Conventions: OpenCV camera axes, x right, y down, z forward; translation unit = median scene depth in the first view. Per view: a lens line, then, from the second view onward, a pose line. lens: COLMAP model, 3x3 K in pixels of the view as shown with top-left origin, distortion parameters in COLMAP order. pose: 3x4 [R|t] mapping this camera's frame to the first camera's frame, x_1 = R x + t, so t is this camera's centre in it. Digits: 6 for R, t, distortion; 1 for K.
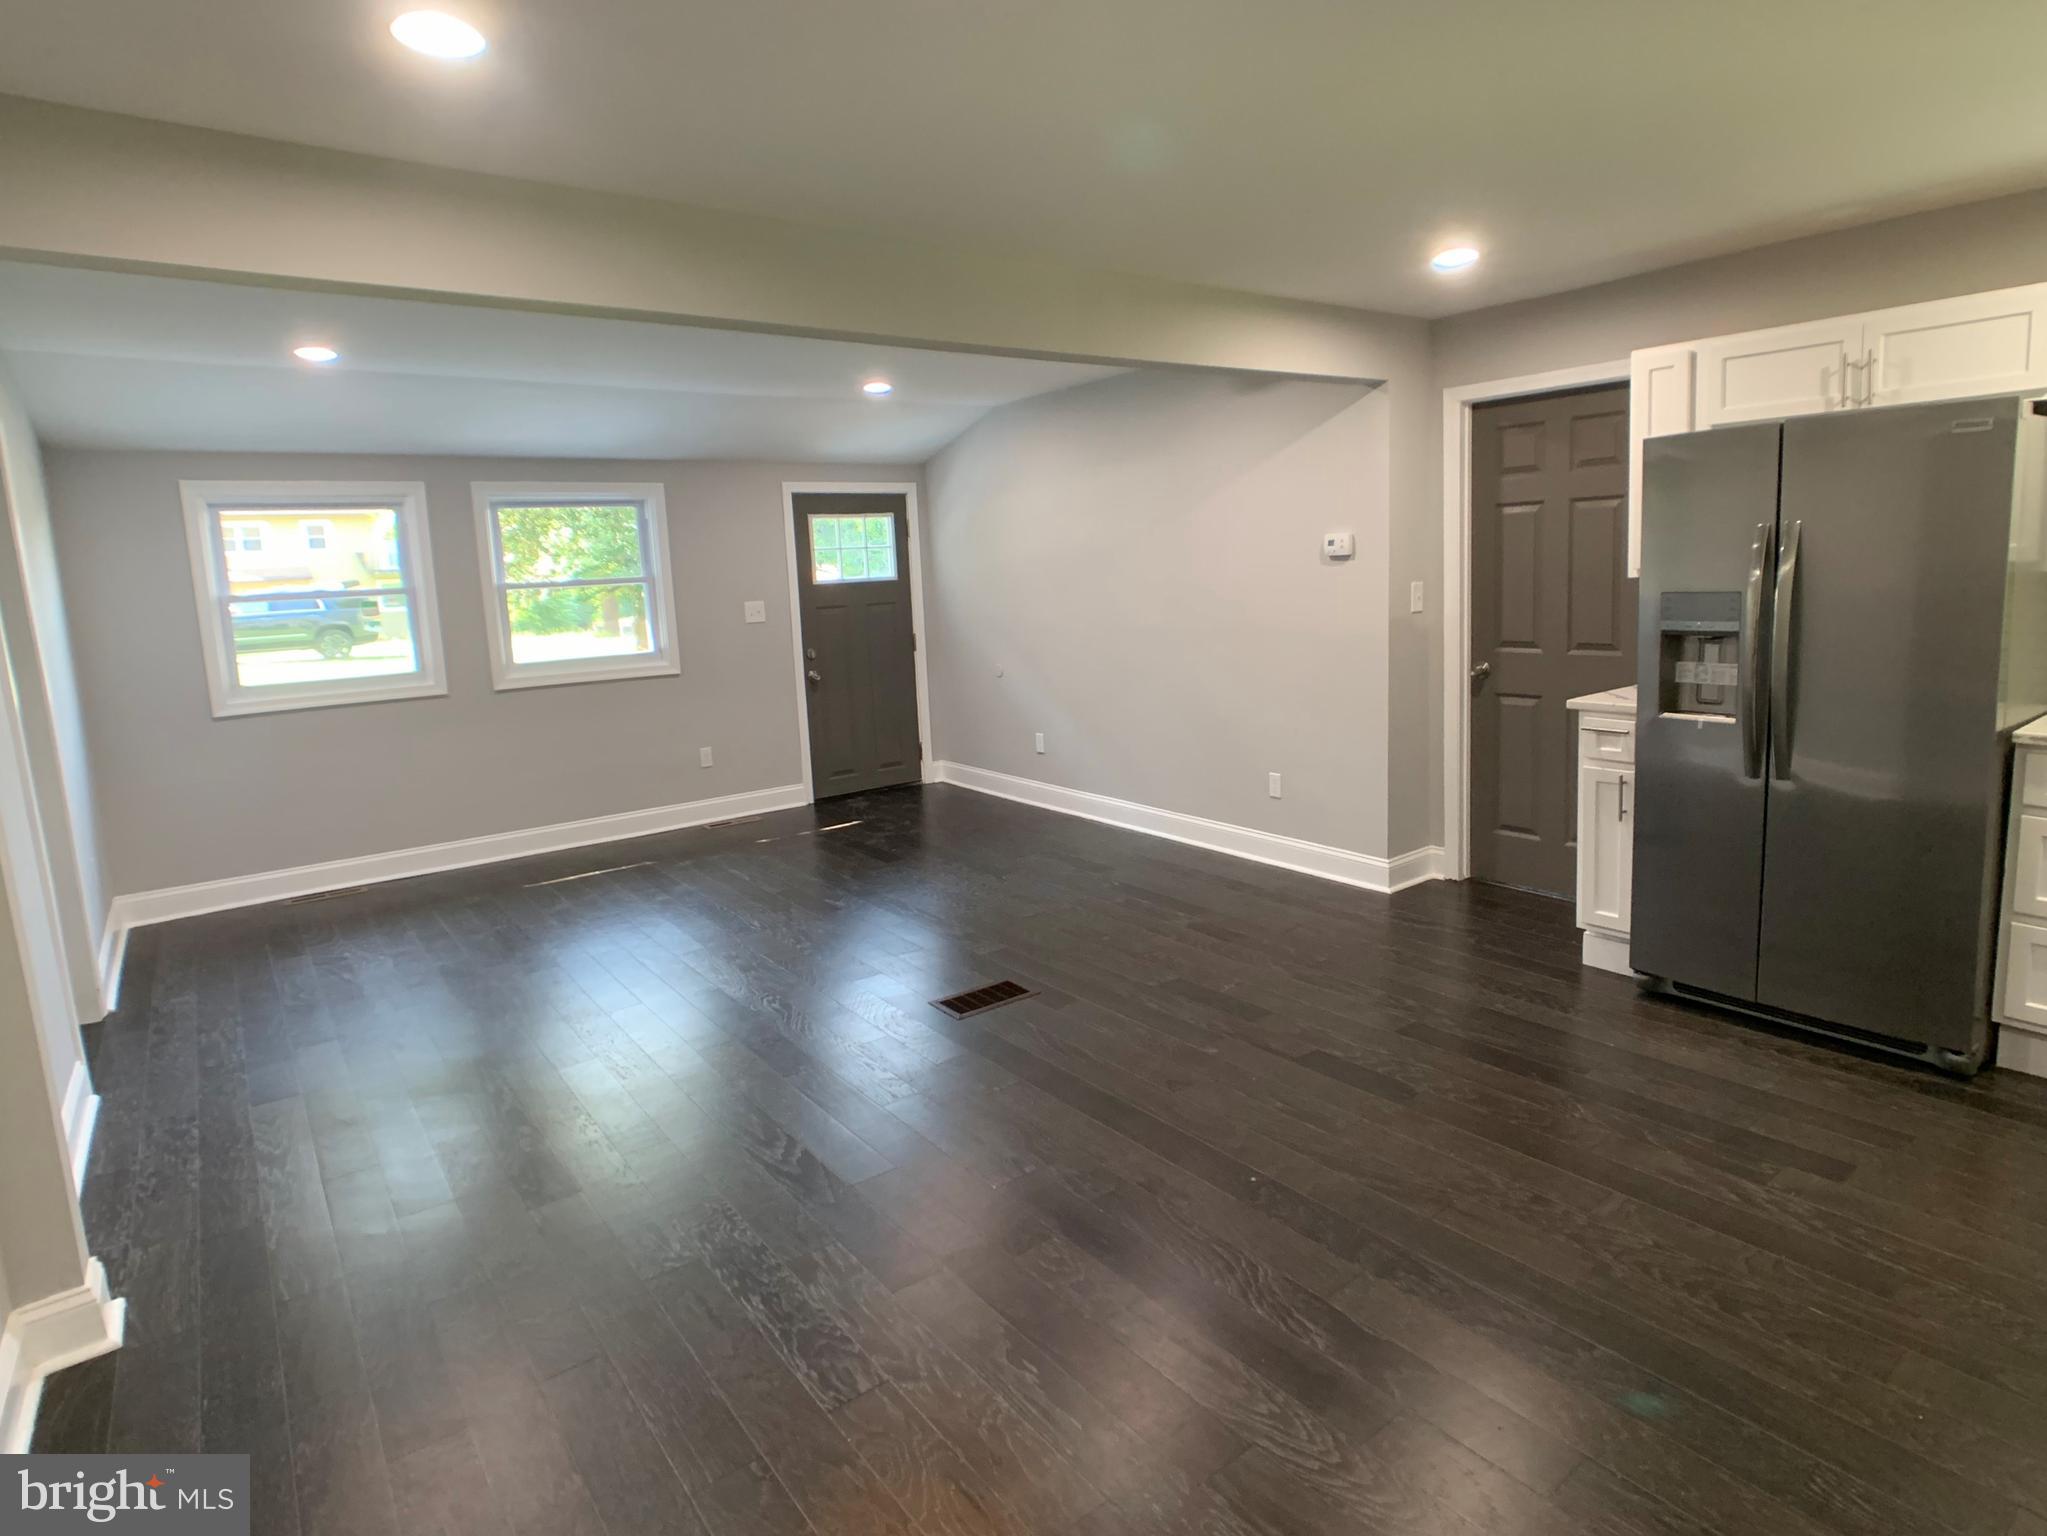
lens RADIAL K [[1118.0, 0, 1055.3], [0, 1118.0, 738.8], [0, 0, 1]] dist [-0.015418, -0.000381]
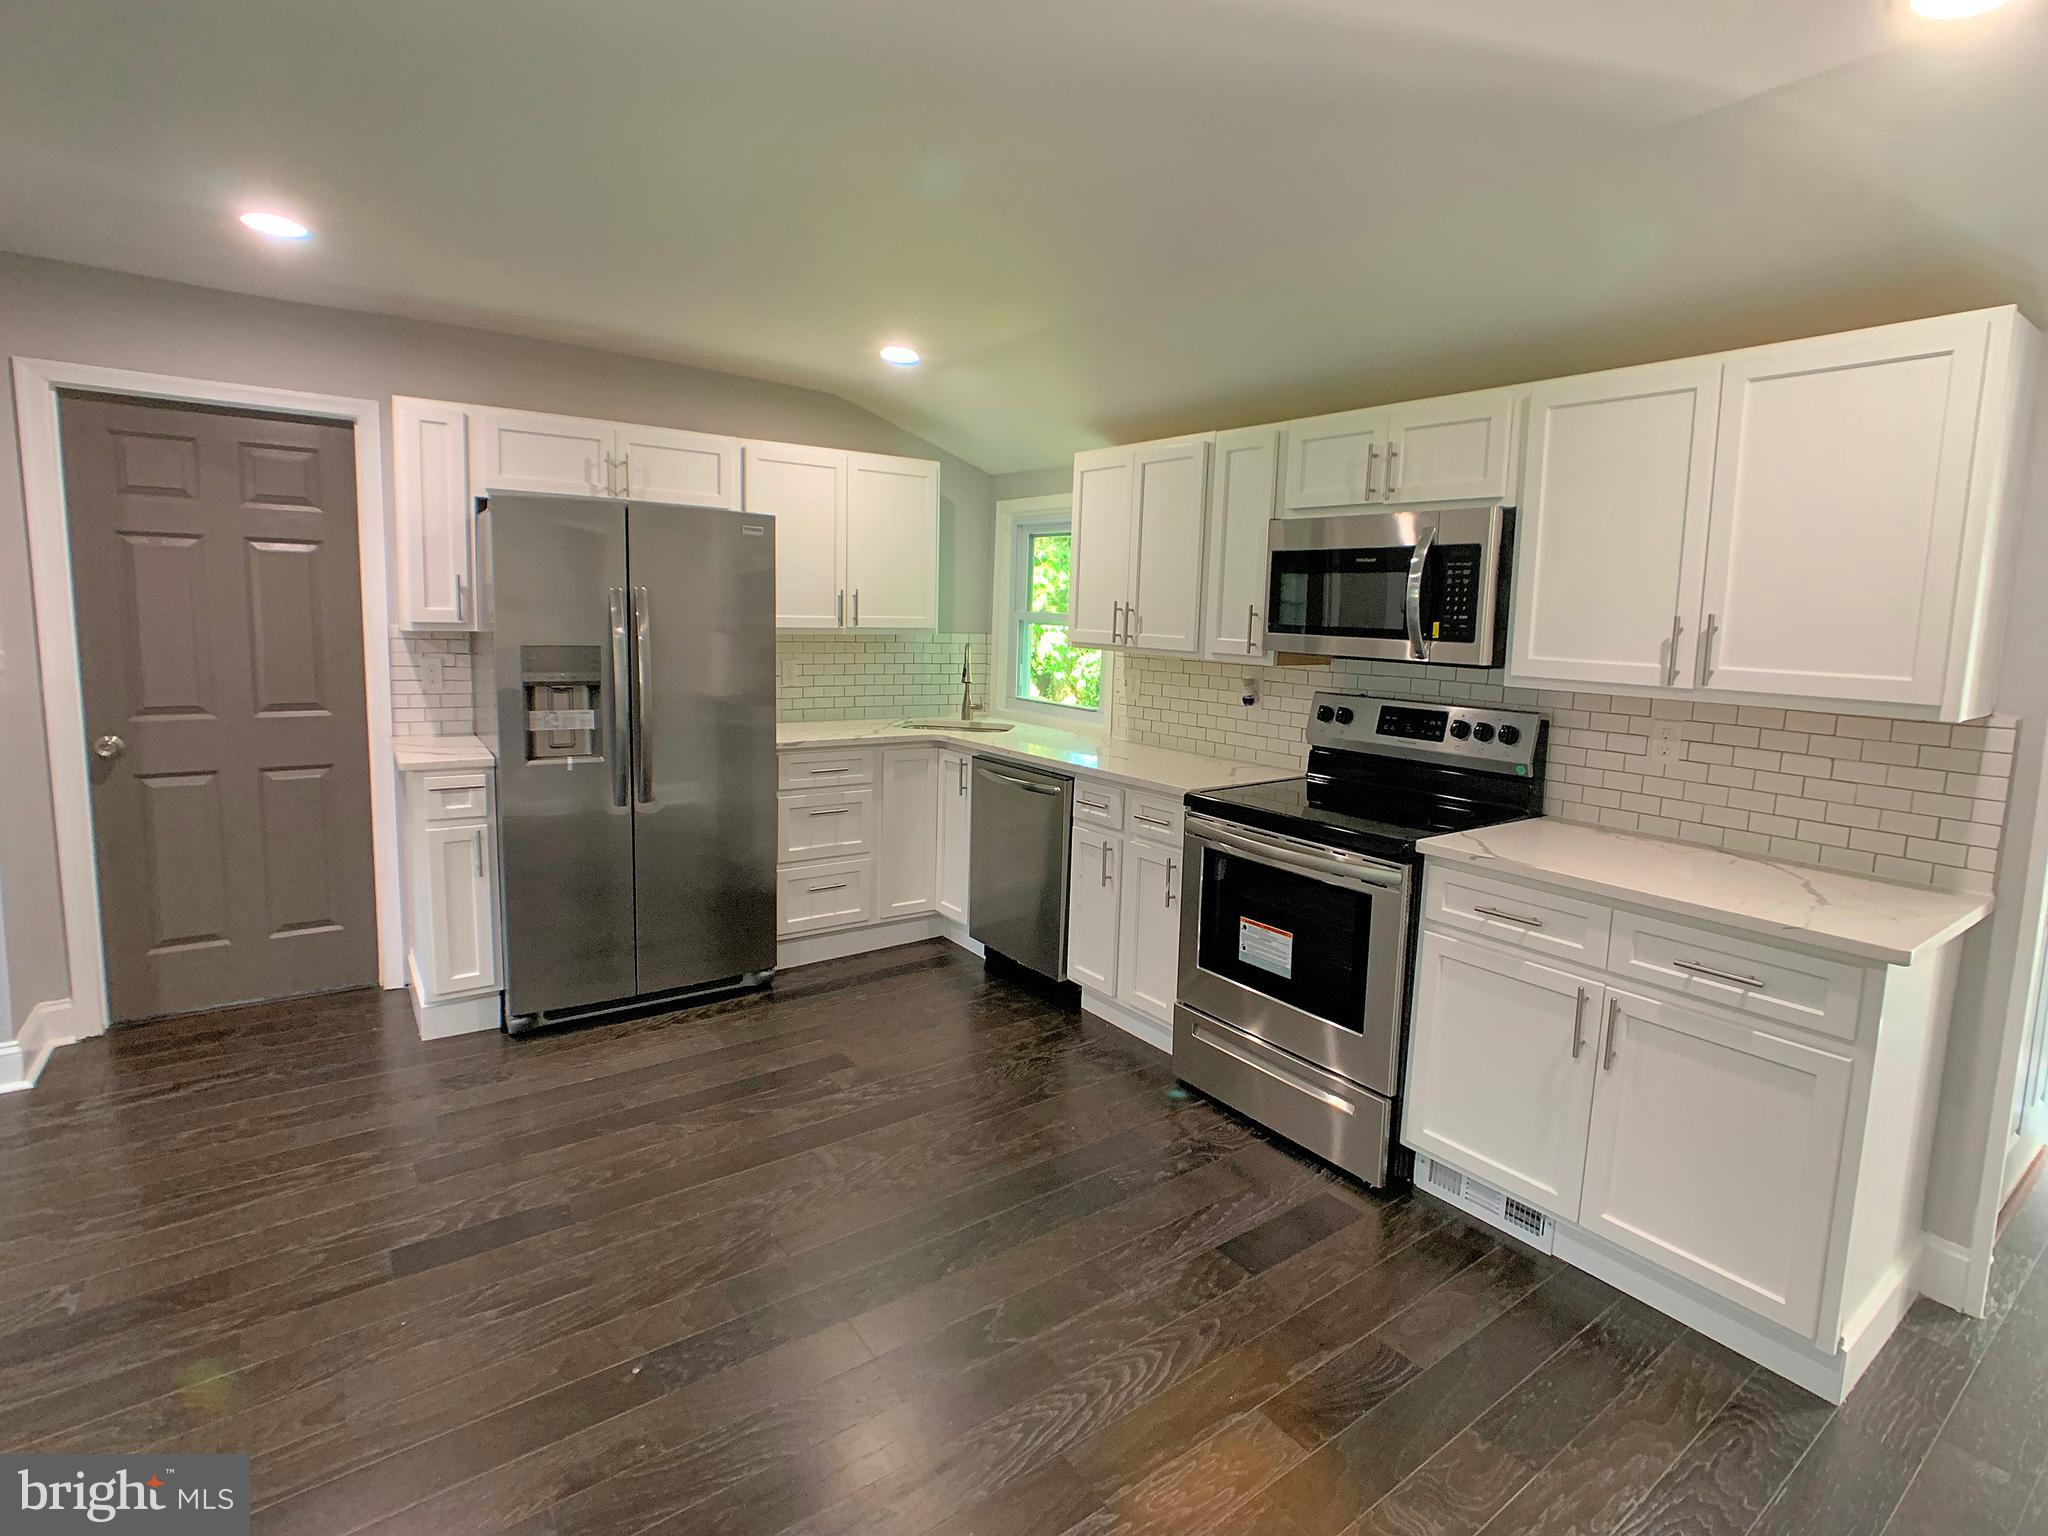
lens RADIAL K [[1016.8, 0, 1039.9], [0, 1016.8, 746.0], [0, 0, 1]] dist [-0.006726, -0.000856]
pose [[0.028449, -0.089304, 0.995598, -0.262850], [0.126026, 0.988374, 0.085055, -0.039395], [-0.991619, 0.123052, 0.039373, 0.330974]]
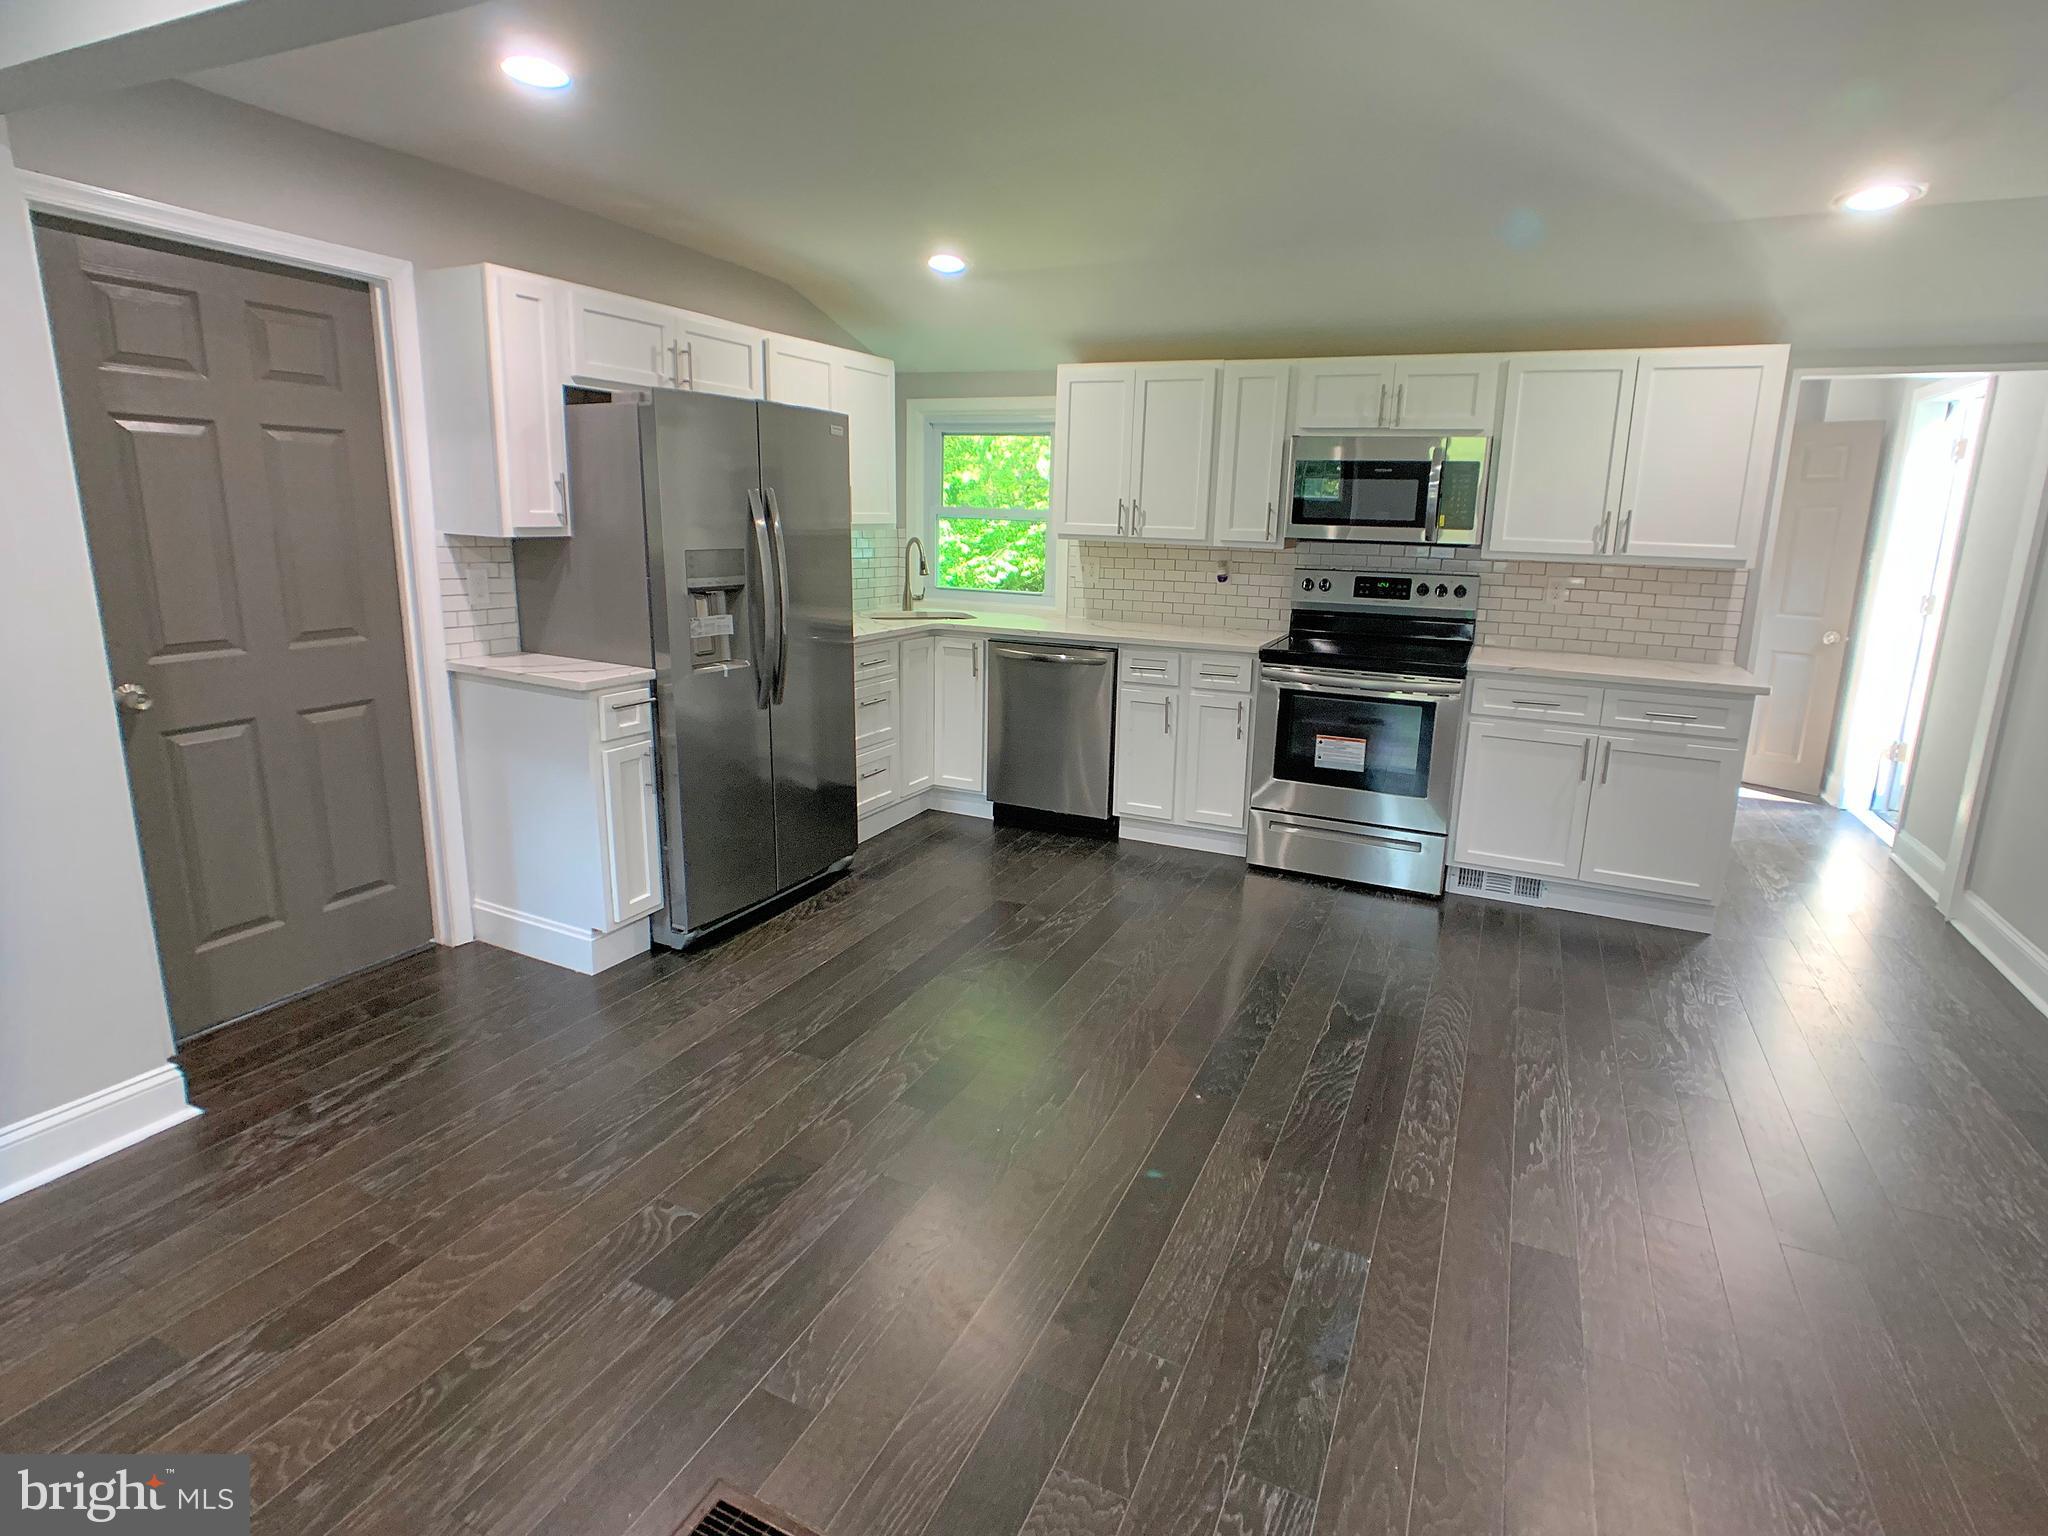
lens RADIAL K [[1016.8, 0, 1048.0], [0, 1016.8, 746.7], [0, 0, 1]] dist [-0.006726, -0.000856]
pose [[-0.460072, -0.169935, 0.871468, -0.288222], [0.136092, 0.956418, 0.258347, -0.103673], [-0.877390, 0.237458, -0.416894, 0.762366]]
